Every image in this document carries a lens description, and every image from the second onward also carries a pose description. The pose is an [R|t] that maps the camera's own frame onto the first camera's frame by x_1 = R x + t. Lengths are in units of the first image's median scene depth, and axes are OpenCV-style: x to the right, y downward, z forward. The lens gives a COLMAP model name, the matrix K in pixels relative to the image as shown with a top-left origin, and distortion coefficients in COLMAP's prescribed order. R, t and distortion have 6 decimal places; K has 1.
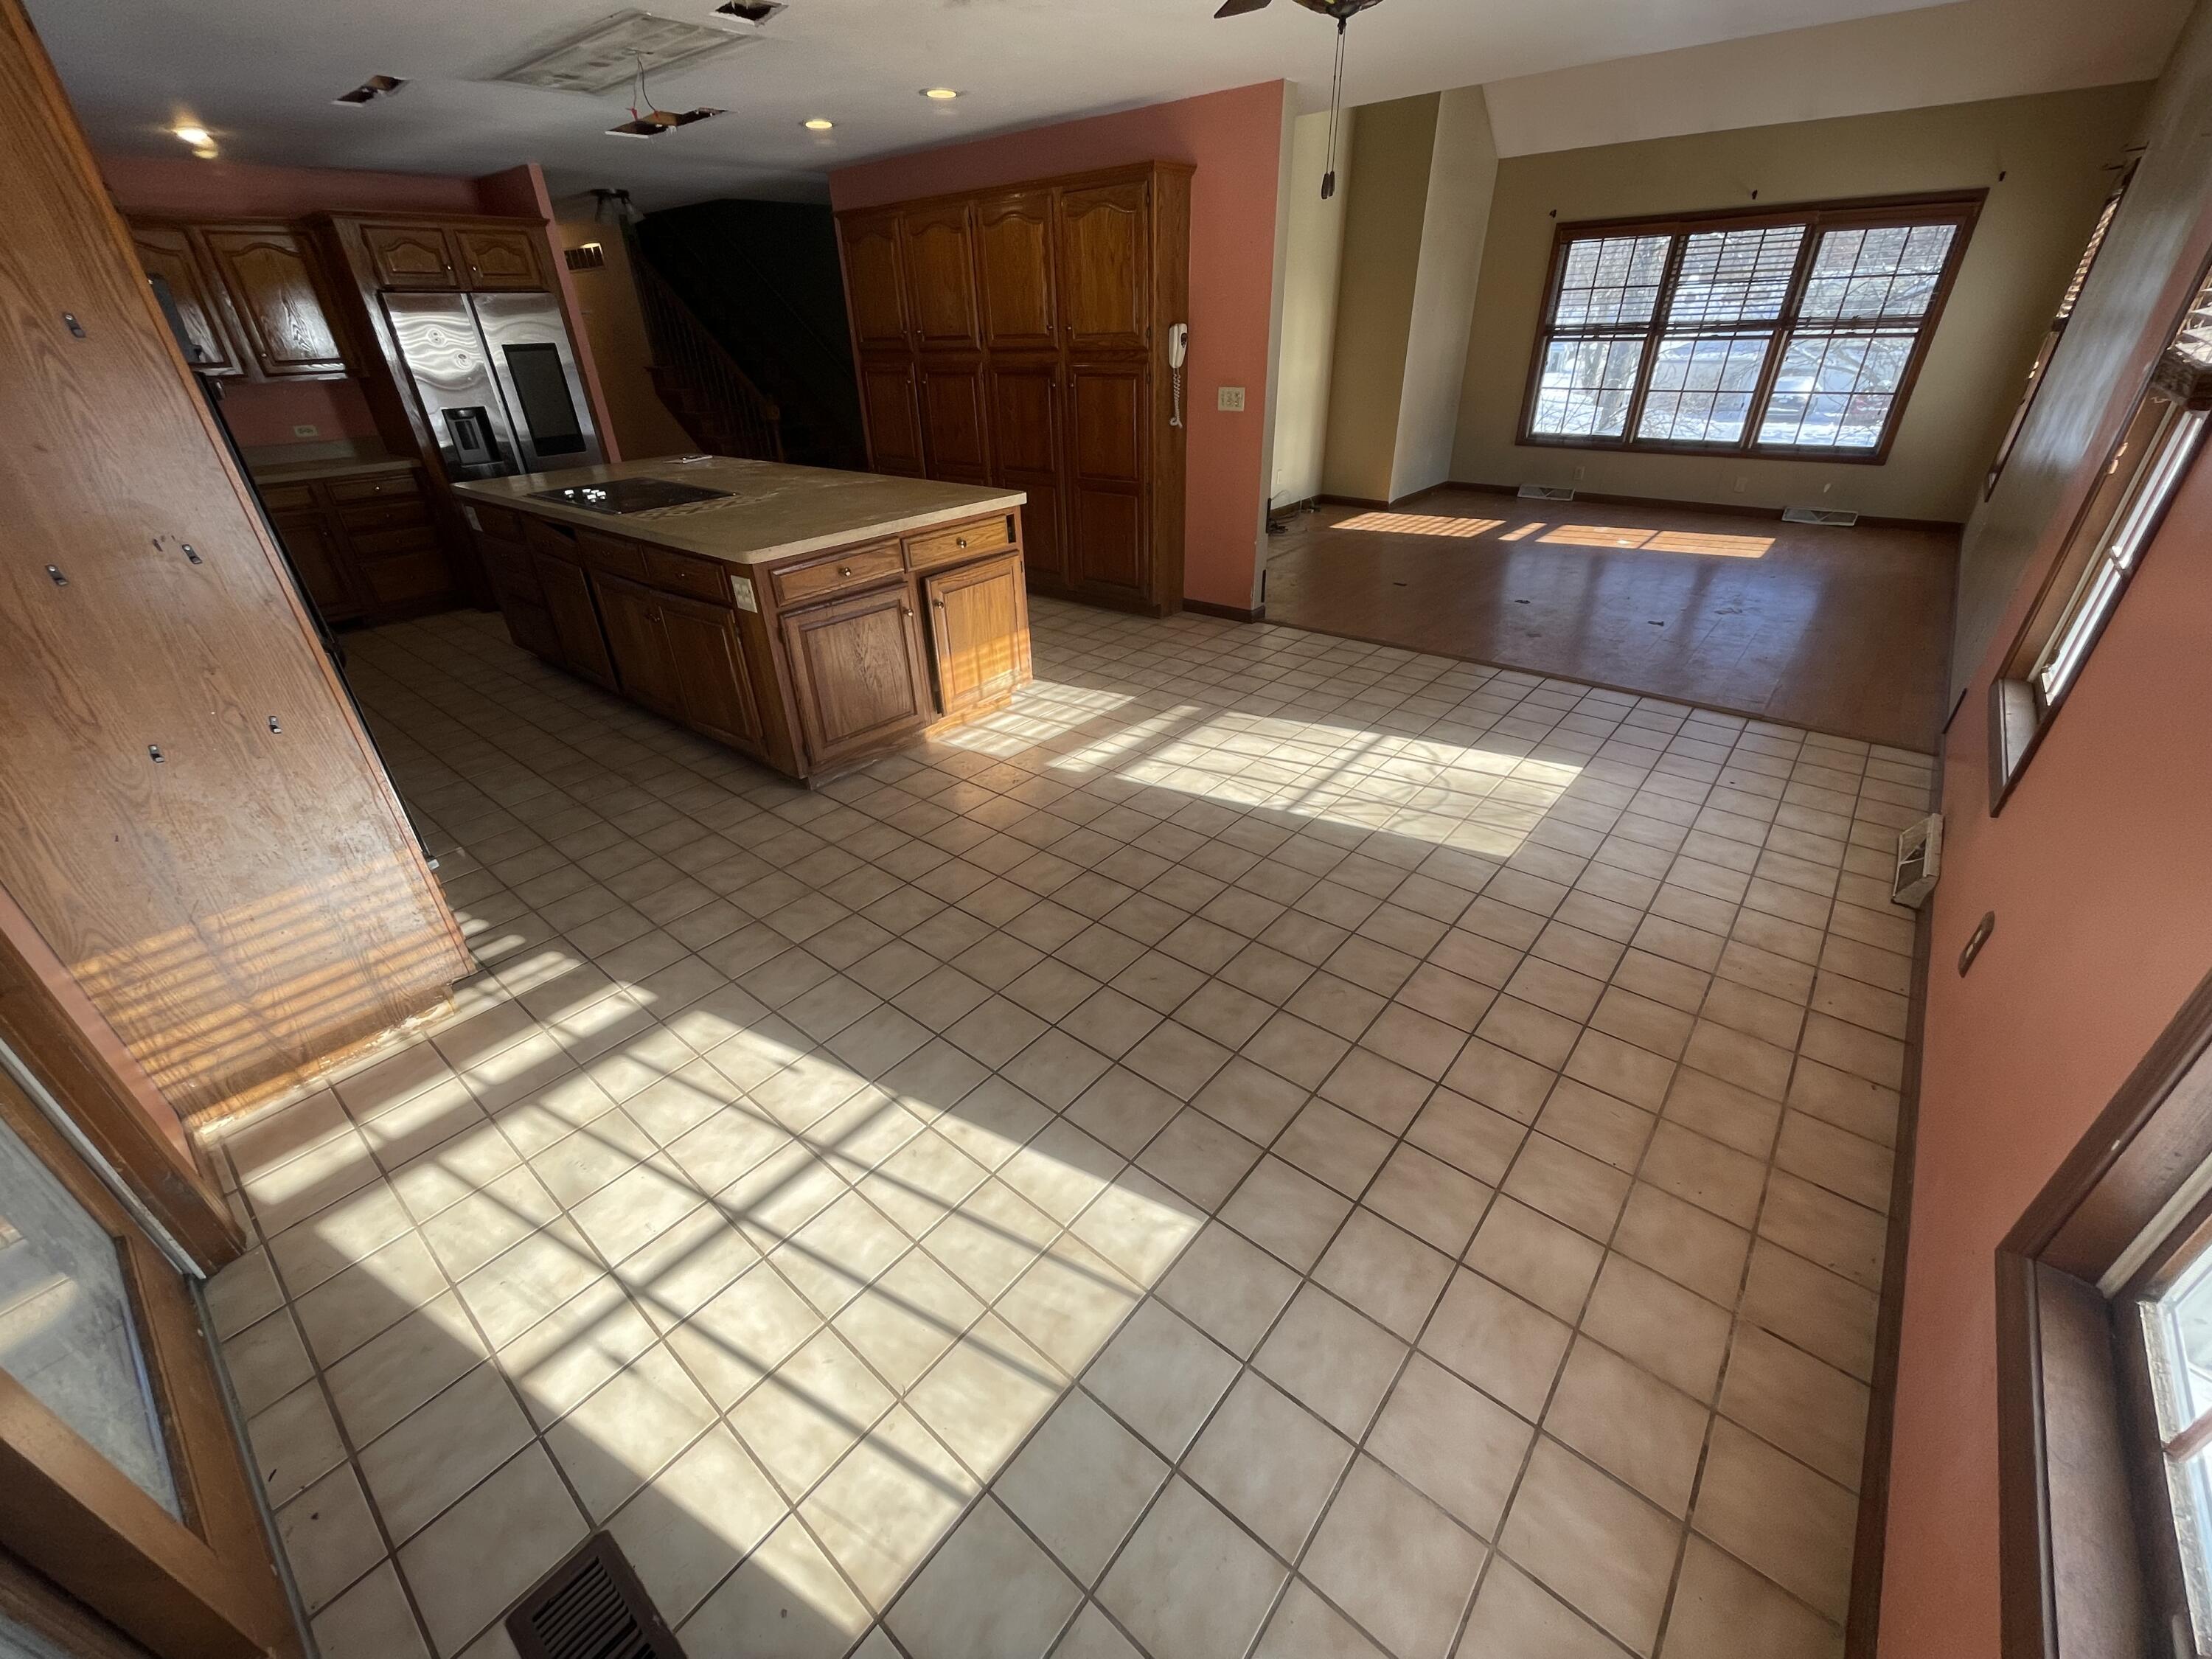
lens RADIAL K [[893.9, 0, 1102.0], [0, 893.9, 829.1], [0, 0, 1]] dist [-0.003653, 0.000933]
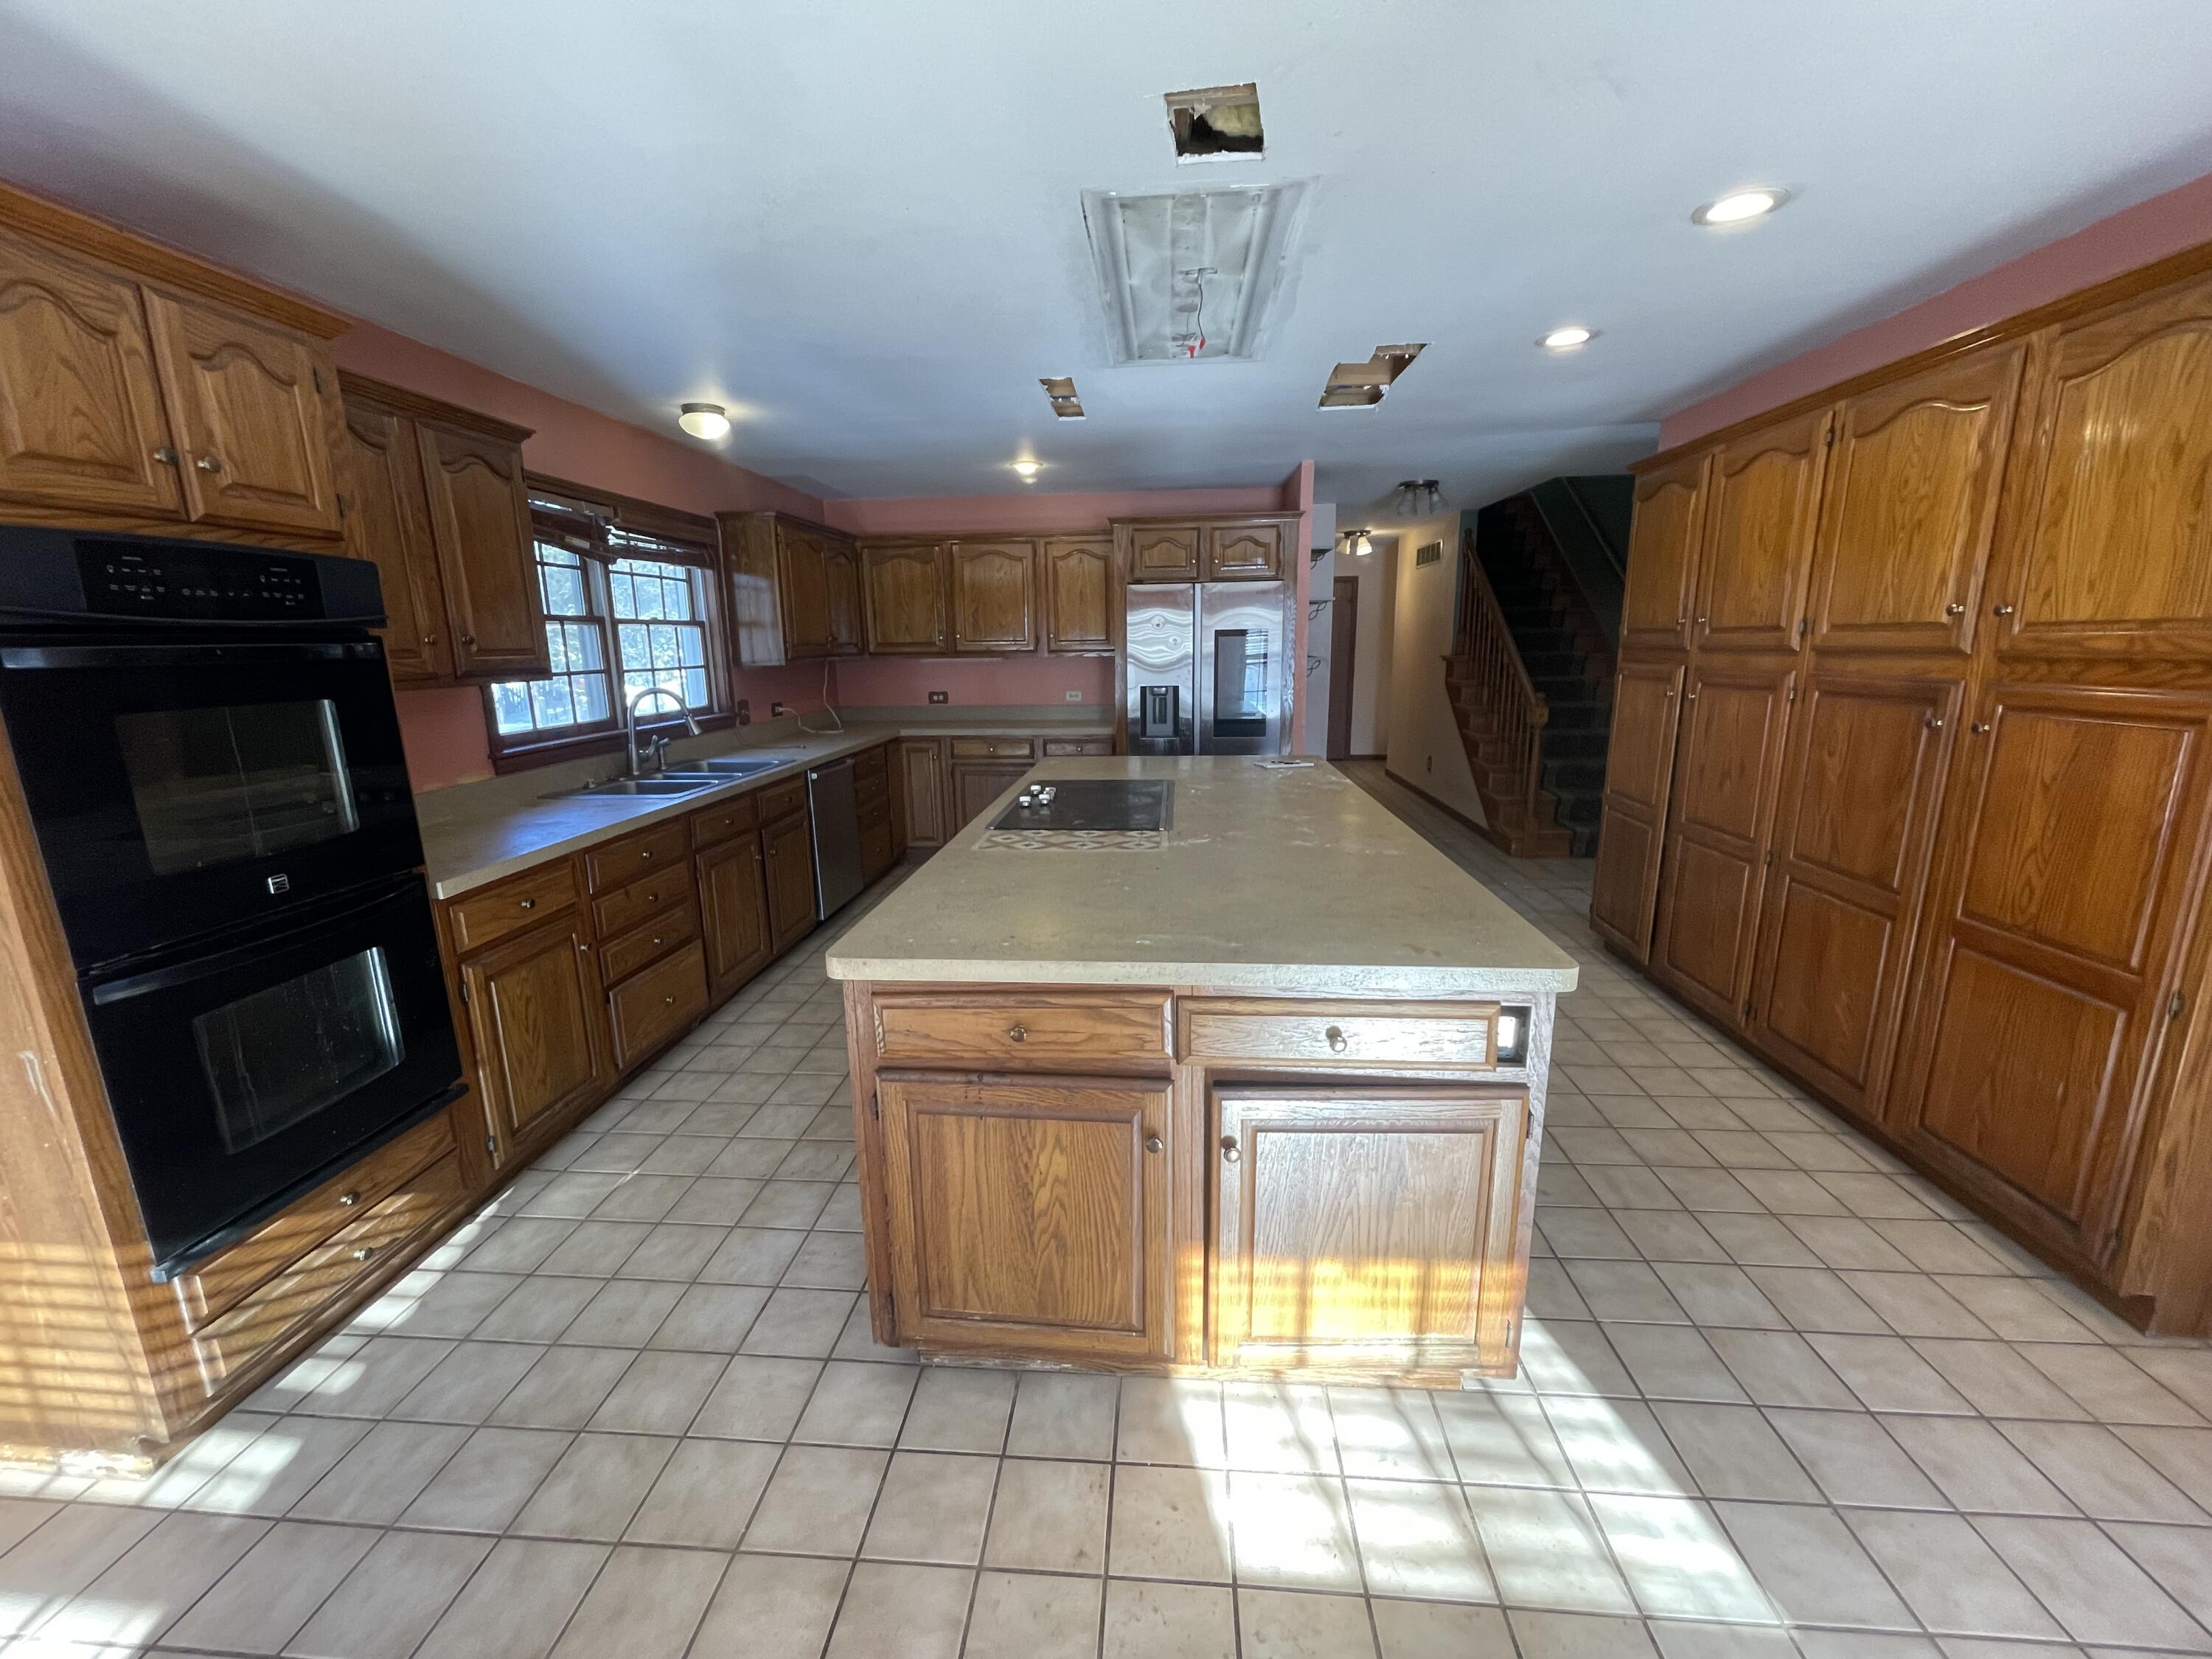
lens RADIAL K [[893.9, 0, 1109.4], [0, 893.9, 835.5], [0, 0, 1]] dist [-0.003653, 0.000933]
pose [[0.575095, 0.194221, -0.794697, 0.077323], [-0.406791, 0.910694, -0.071811, -0.241244], [0.709779, 0.364574, 0.602743, 0.447689]]
